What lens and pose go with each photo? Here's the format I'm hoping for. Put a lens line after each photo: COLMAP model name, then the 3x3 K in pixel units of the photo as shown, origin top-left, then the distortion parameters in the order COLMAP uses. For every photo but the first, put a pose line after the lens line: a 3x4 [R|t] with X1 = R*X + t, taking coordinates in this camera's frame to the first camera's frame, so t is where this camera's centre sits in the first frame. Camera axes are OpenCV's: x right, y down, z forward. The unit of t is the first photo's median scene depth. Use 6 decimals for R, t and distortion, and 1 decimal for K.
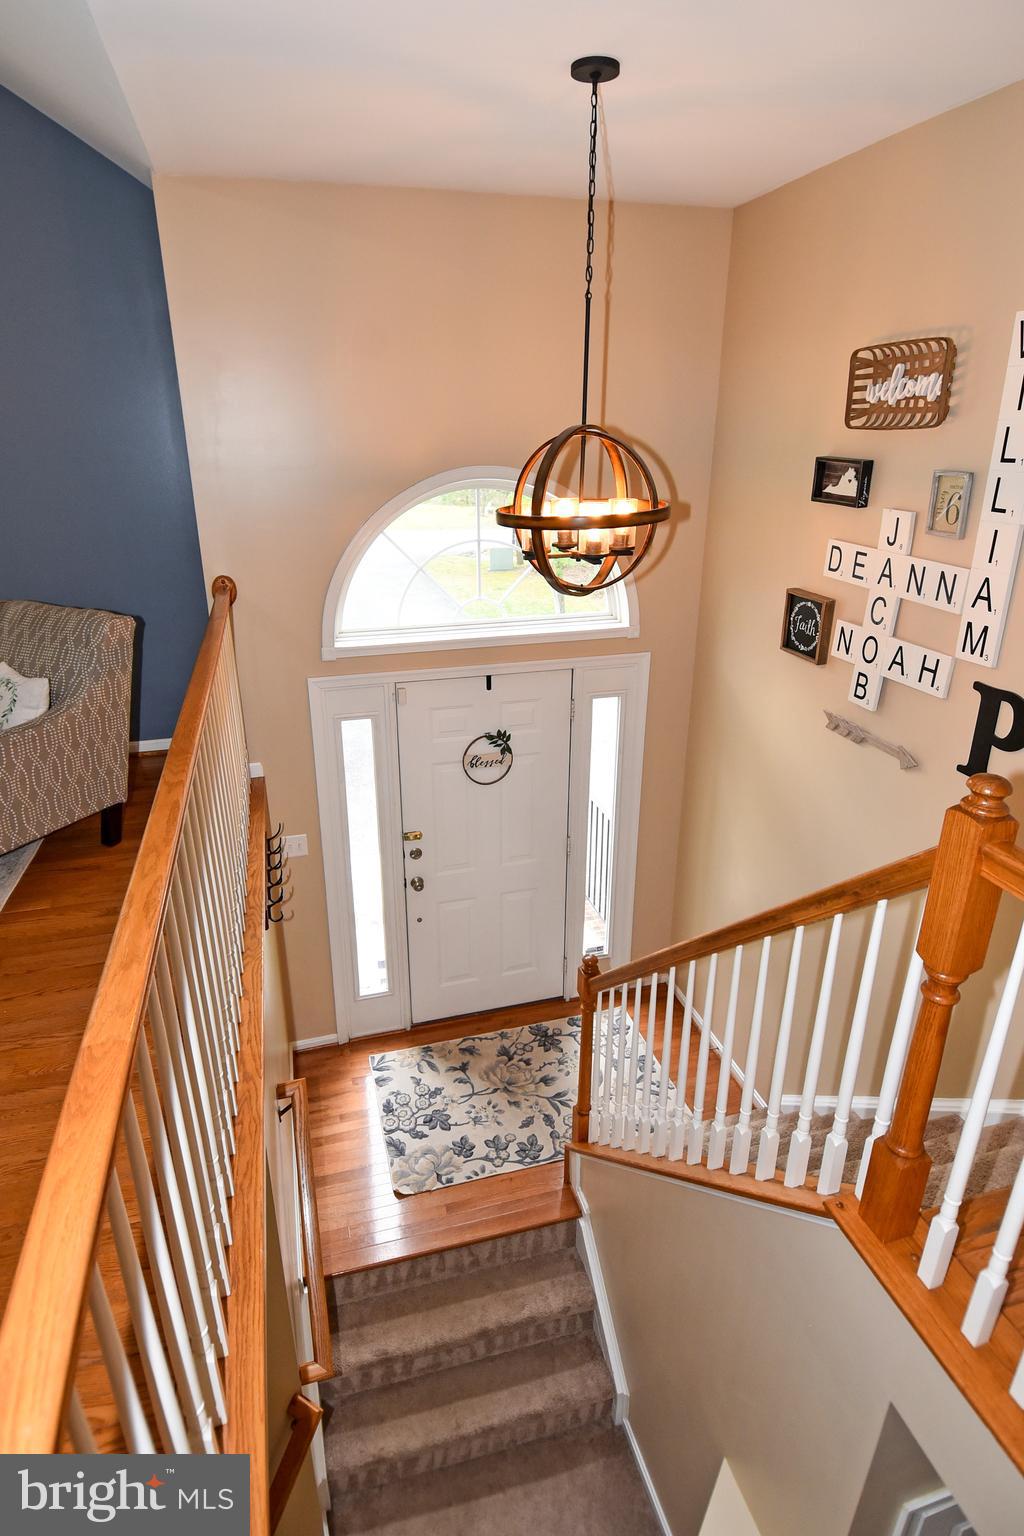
lens RADIAL K [[810.9, 0, 504.5], [0, 810.9, 757.7], [0, 0, 1]] dist [0.021558, -0.029063]
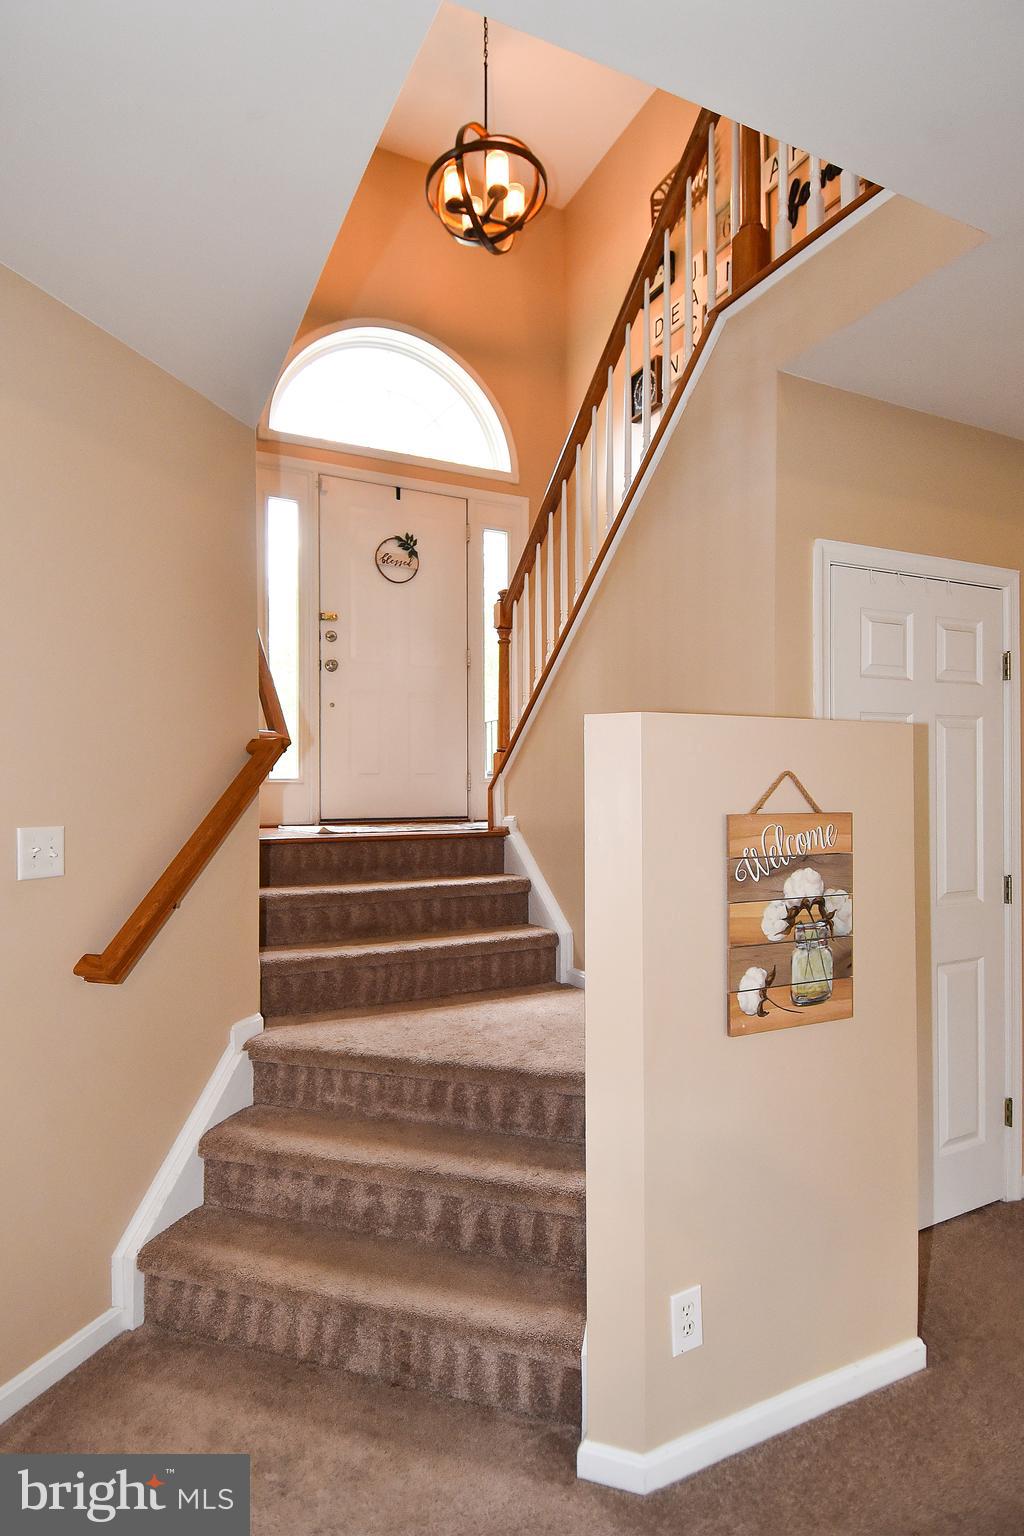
lens RADIAL K [[810.9, 0, 510.2], [0, 810.9, 770.4], [0, 0, 1]] dist [0.021558, -0.029063]
pose [[0.982541, 0.001141, 0.186041, -0.077135], [0.067603, 0.929437, -0.362735, 0.707994], [-0.173327, 0.368979, 0.913133, 0.035380]]
